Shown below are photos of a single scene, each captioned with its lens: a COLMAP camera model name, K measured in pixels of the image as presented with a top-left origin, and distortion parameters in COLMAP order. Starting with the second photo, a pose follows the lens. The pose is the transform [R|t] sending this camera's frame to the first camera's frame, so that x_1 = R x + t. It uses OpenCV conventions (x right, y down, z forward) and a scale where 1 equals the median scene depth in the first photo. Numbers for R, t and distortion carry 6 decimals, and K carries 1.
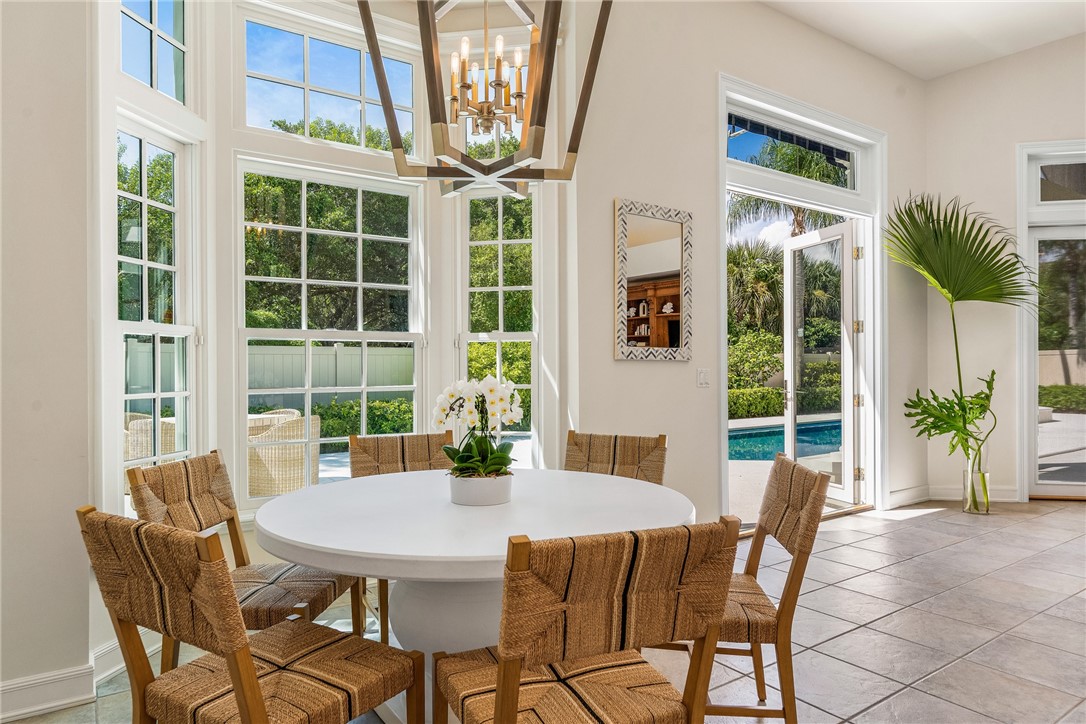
lens RADIAL K [[675.8, 0, 543.0], [0, 675.8, 362.0], [0, 0, 1]] dist [0.019622, 0.000488]
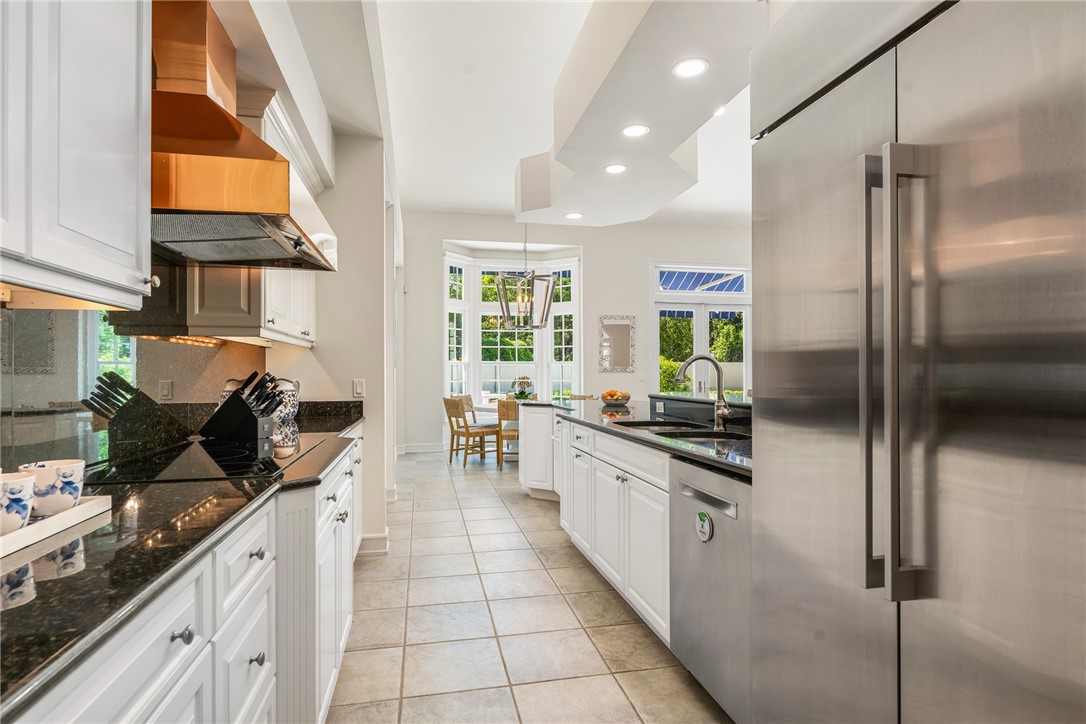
lens RADIAL K [[589.3, 0, 546.2], [0, 589.3, 372.1], [0, 0, 1]] dist [-0.000638, 0.000326]
pose [[0.920094, -0.000275, -0.391699, 1.071458], [0.001355, 0.999996, 0.002482, -0.007467], [0.391696, -0.002815, 0.920090, -1.671110]]
